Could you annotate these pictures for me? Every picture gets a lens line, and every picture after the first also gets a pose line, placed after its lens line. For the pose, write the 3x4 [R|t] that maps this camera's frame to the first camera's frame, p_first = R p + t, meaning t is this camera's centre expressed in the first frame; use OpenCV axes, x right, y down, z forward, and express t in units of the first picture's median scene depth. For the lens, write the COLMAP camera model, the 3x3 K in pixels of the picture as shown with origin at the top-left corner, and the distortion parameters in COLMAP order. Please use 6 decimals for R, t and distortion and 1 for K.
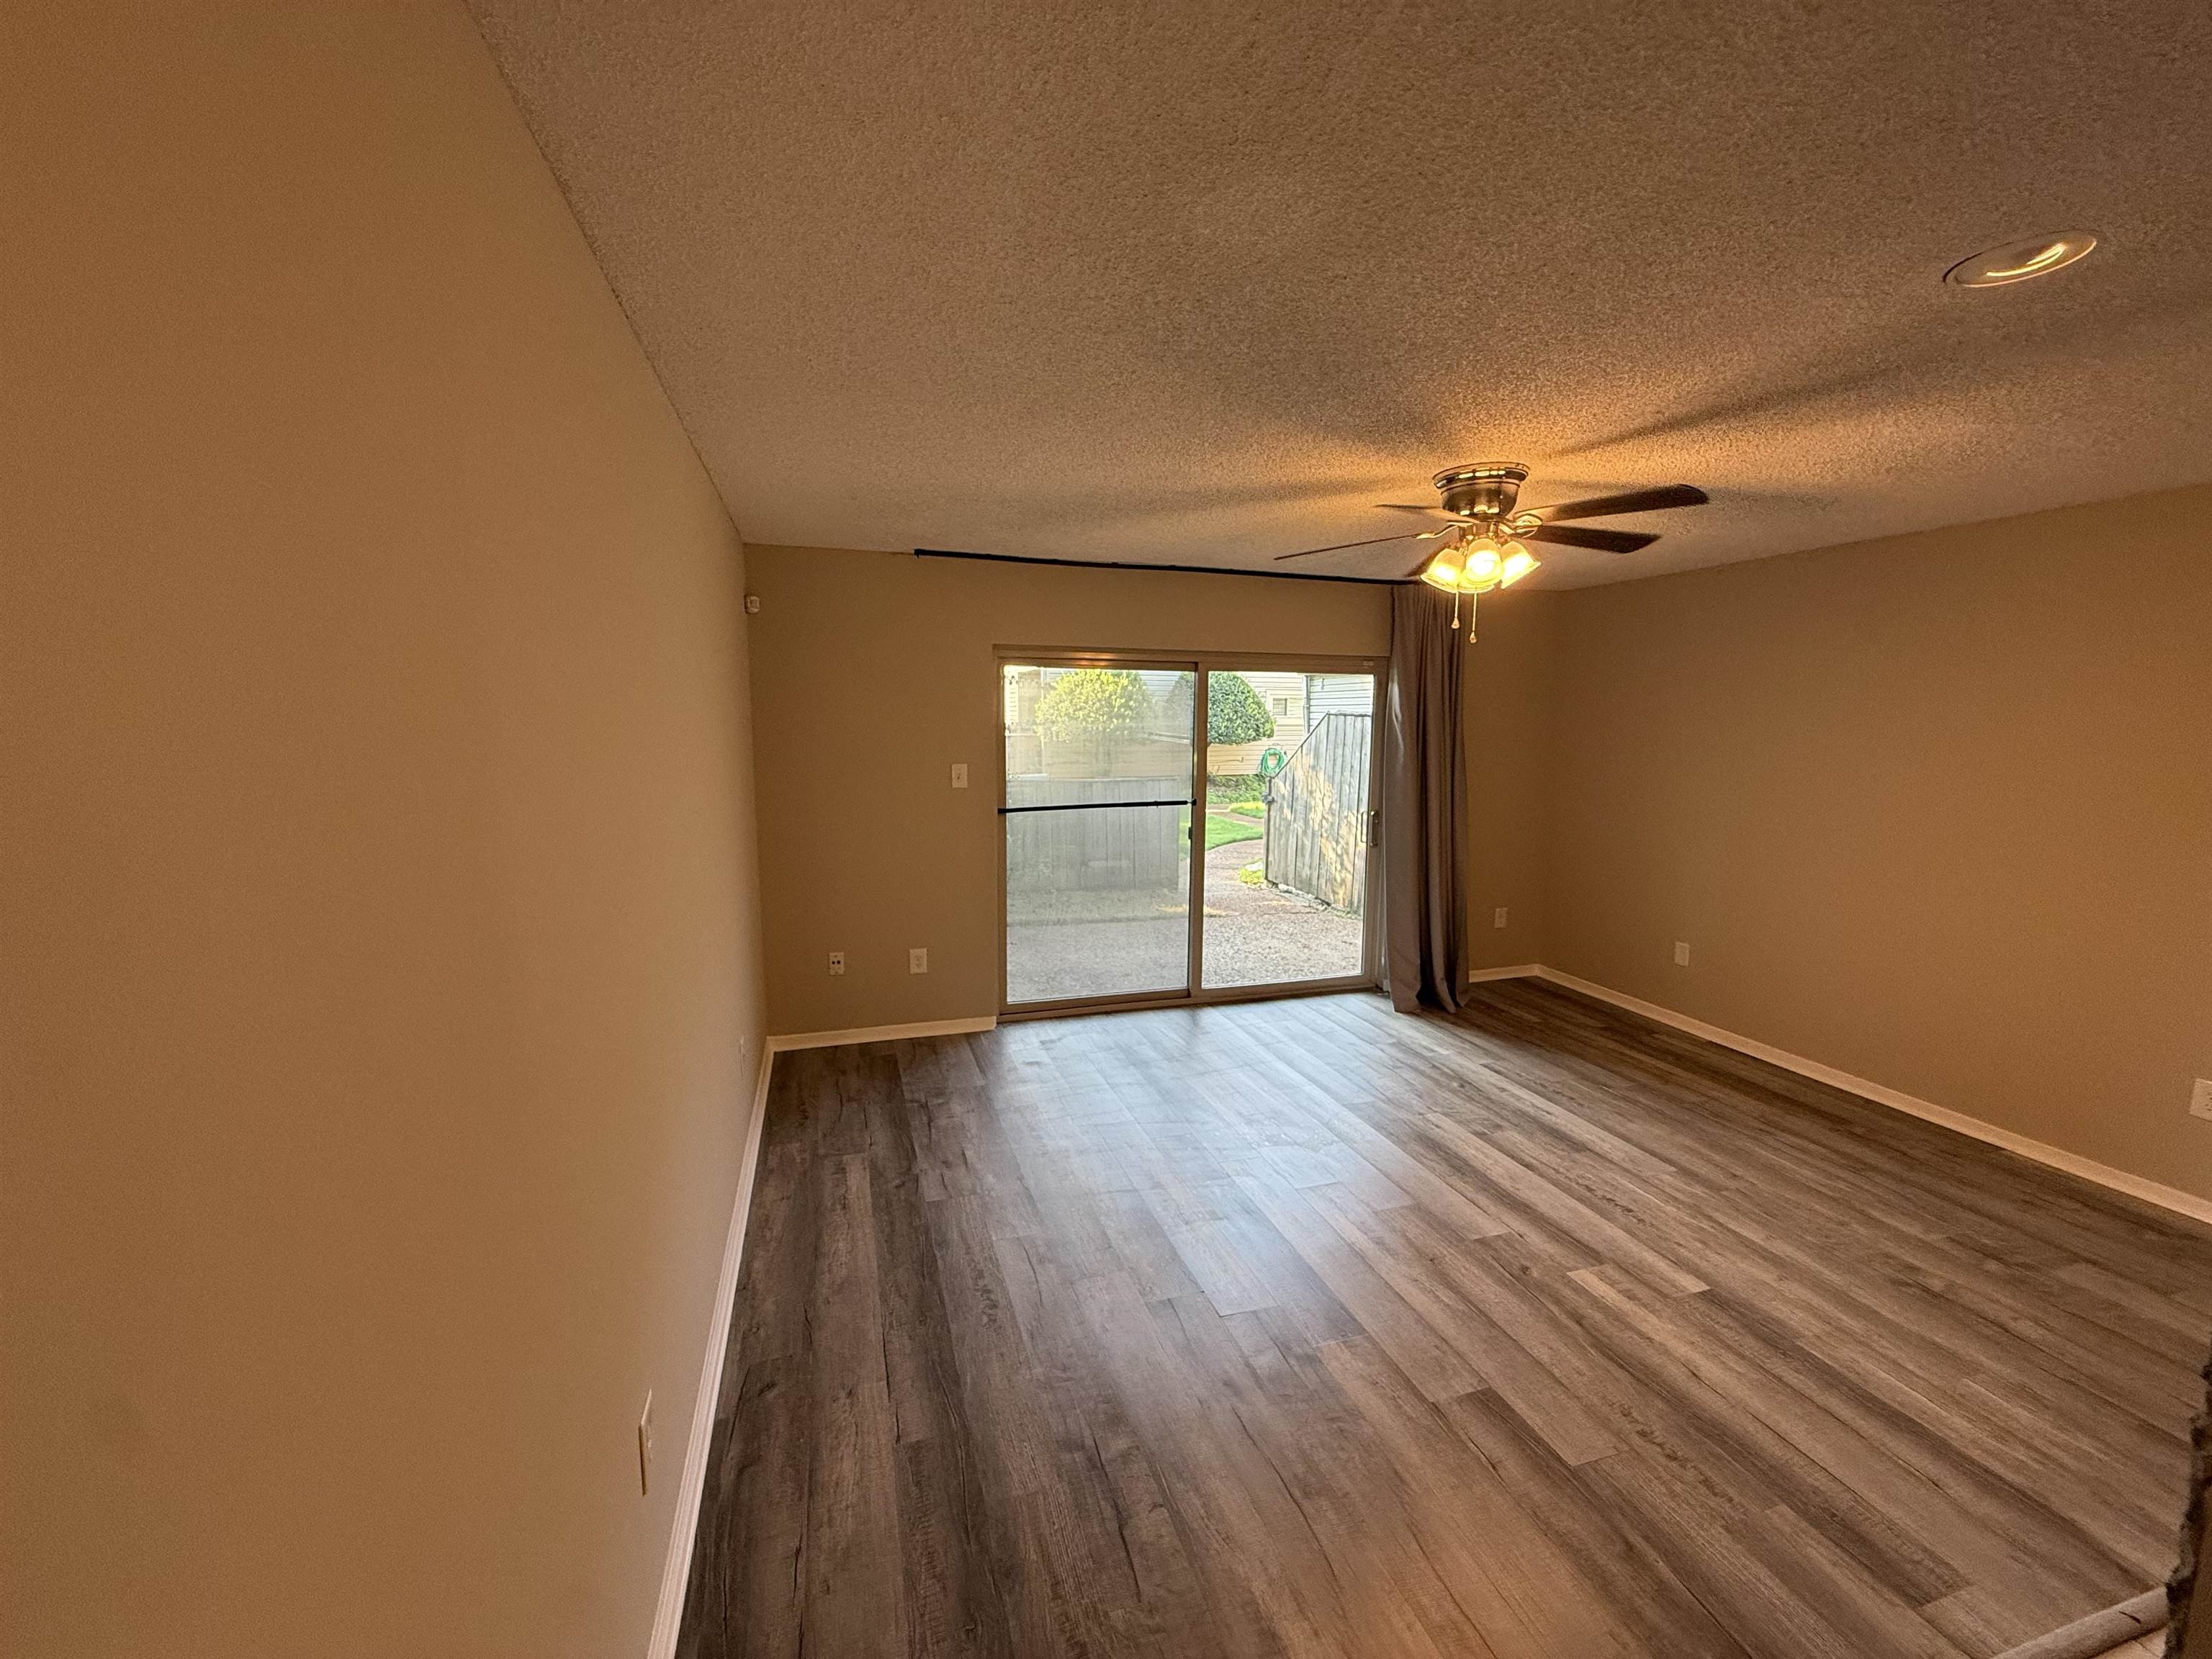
lens RADIAL K [[869.6, 0, 1118.0], [0, 869.6, 826.1], [0, 0, 1]] dist [-0.014432, -0.000065]
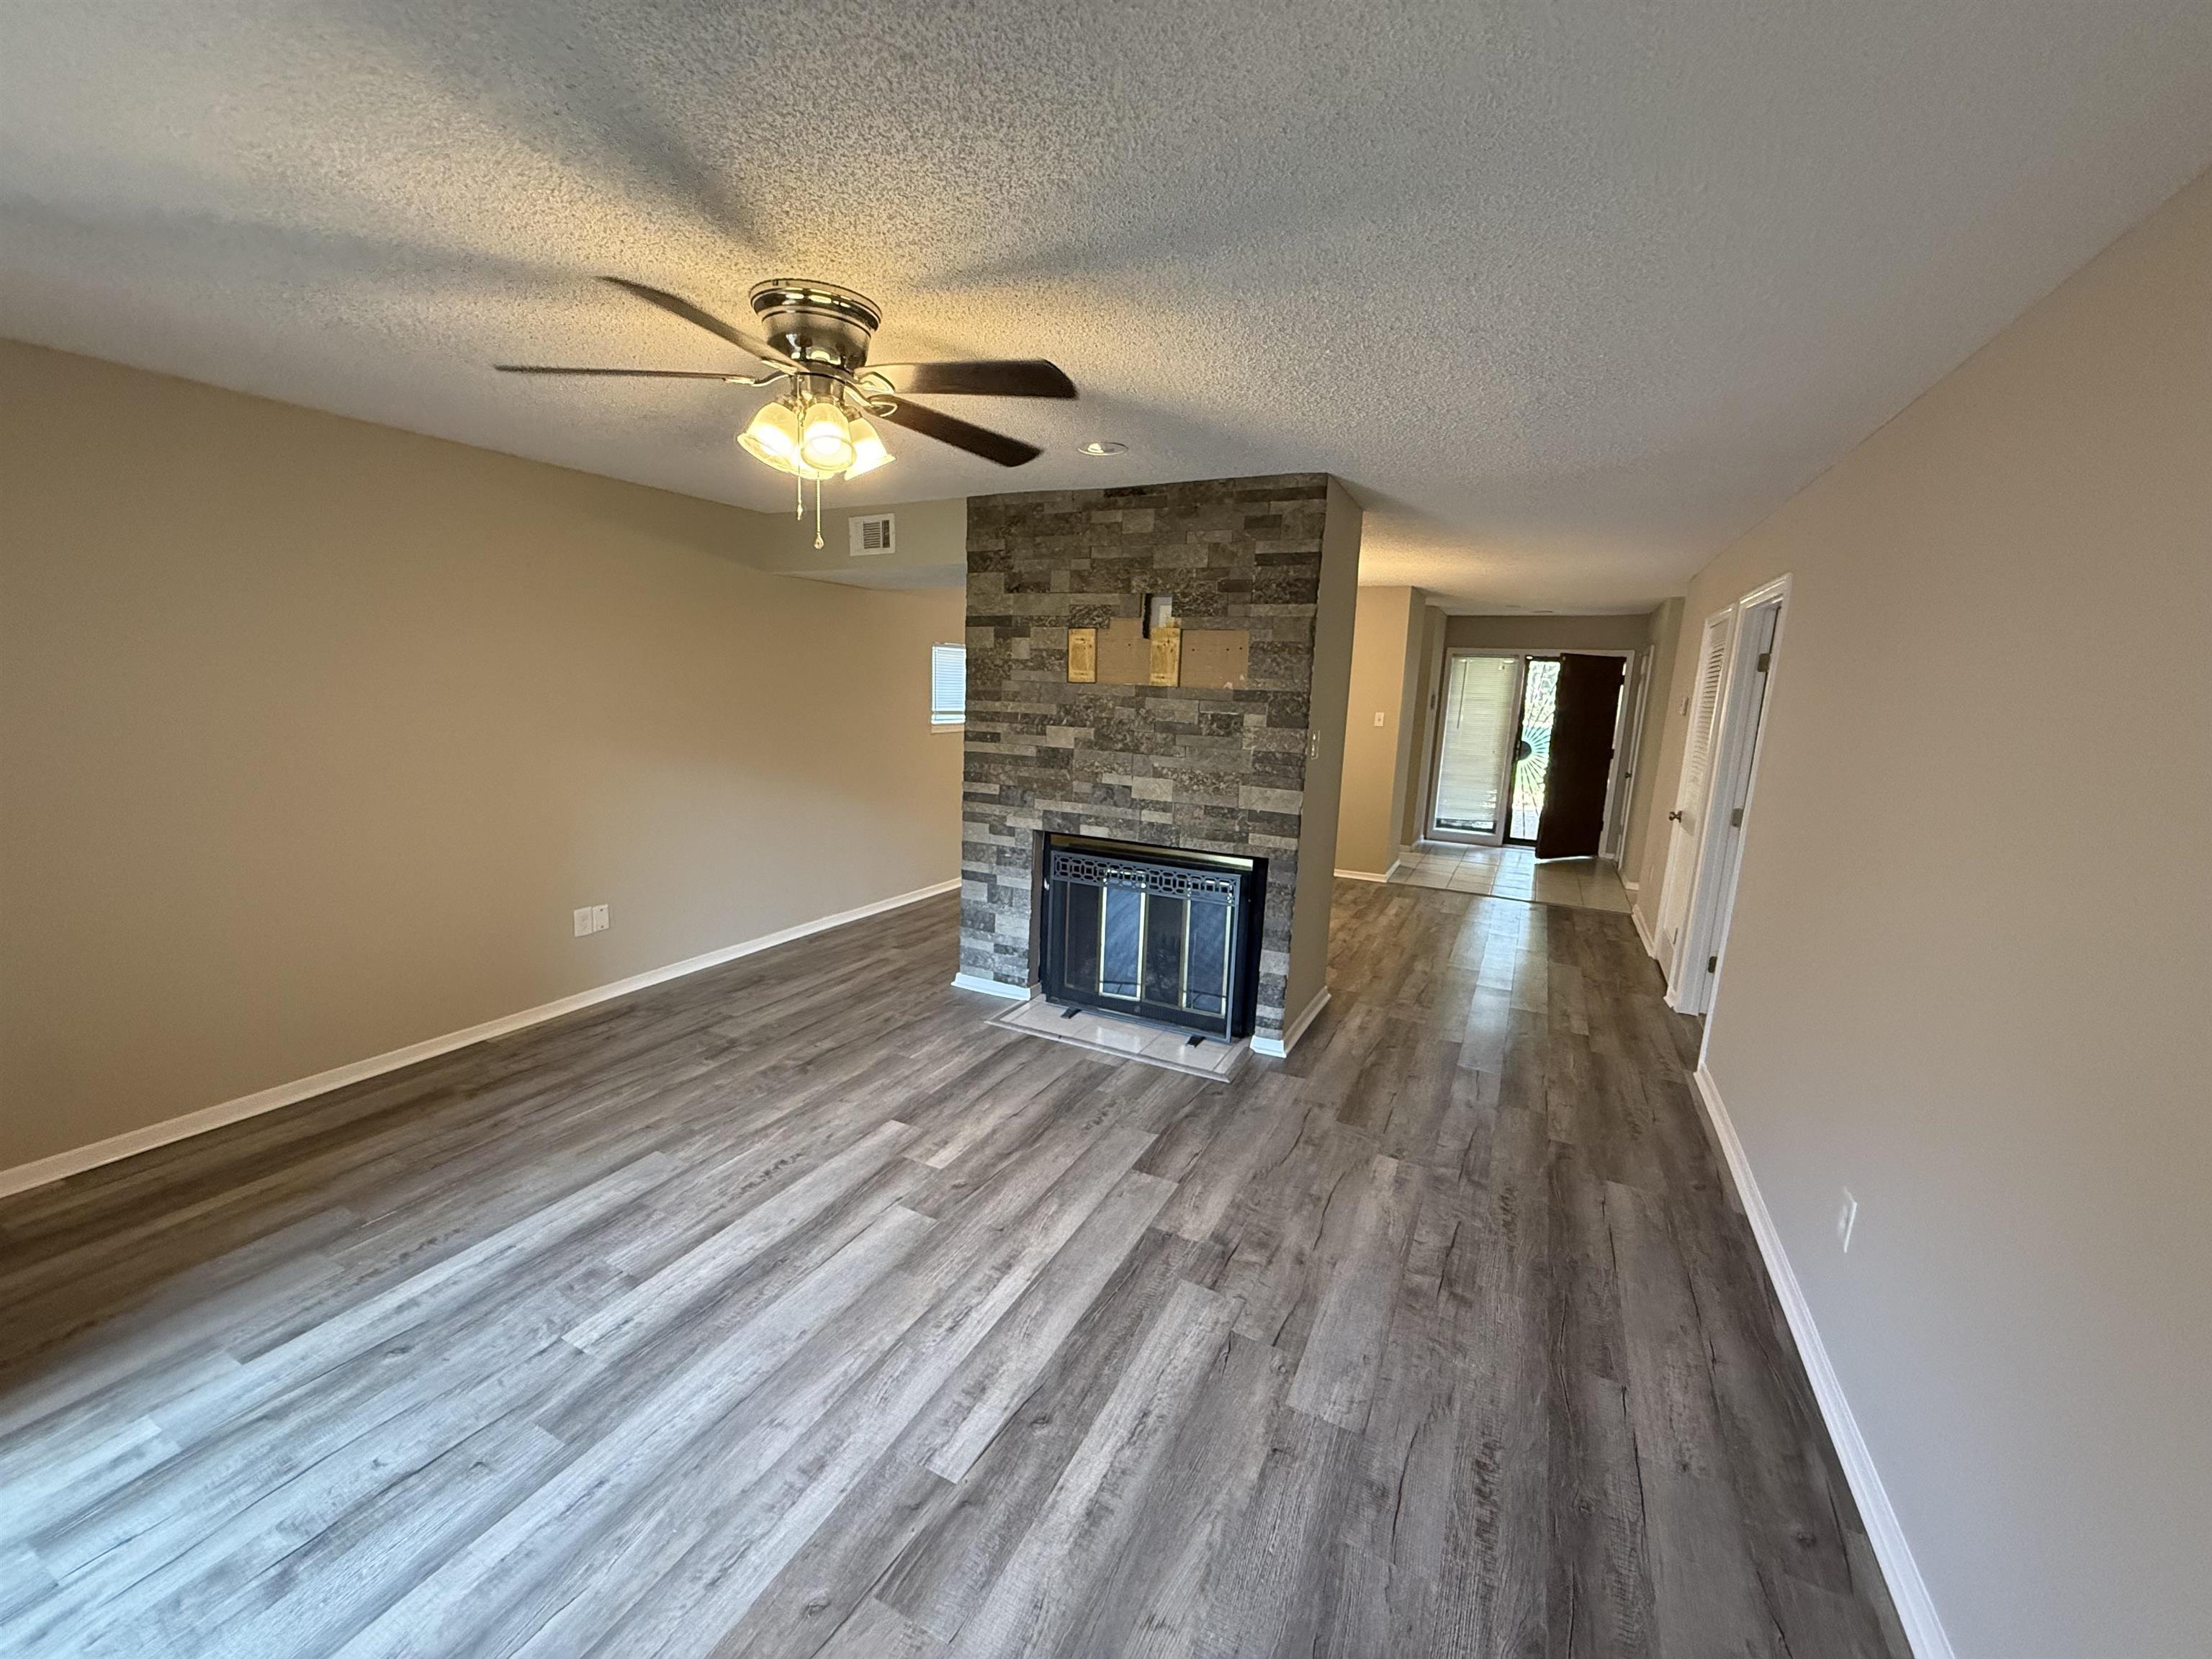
lens RADIAL K [[886.2, 0, 1115.3], [0, 886.2, 823.0], [0, 0, 1]] dist [-0.001574, -0.000757]
pose [[-0.719243, -0.144766, 0.679509, -0.321109], [0.044559, 0.966425, 0.253057, -0.169717], [-0.693328, 0.212288, -0.688643, 1.469589]]
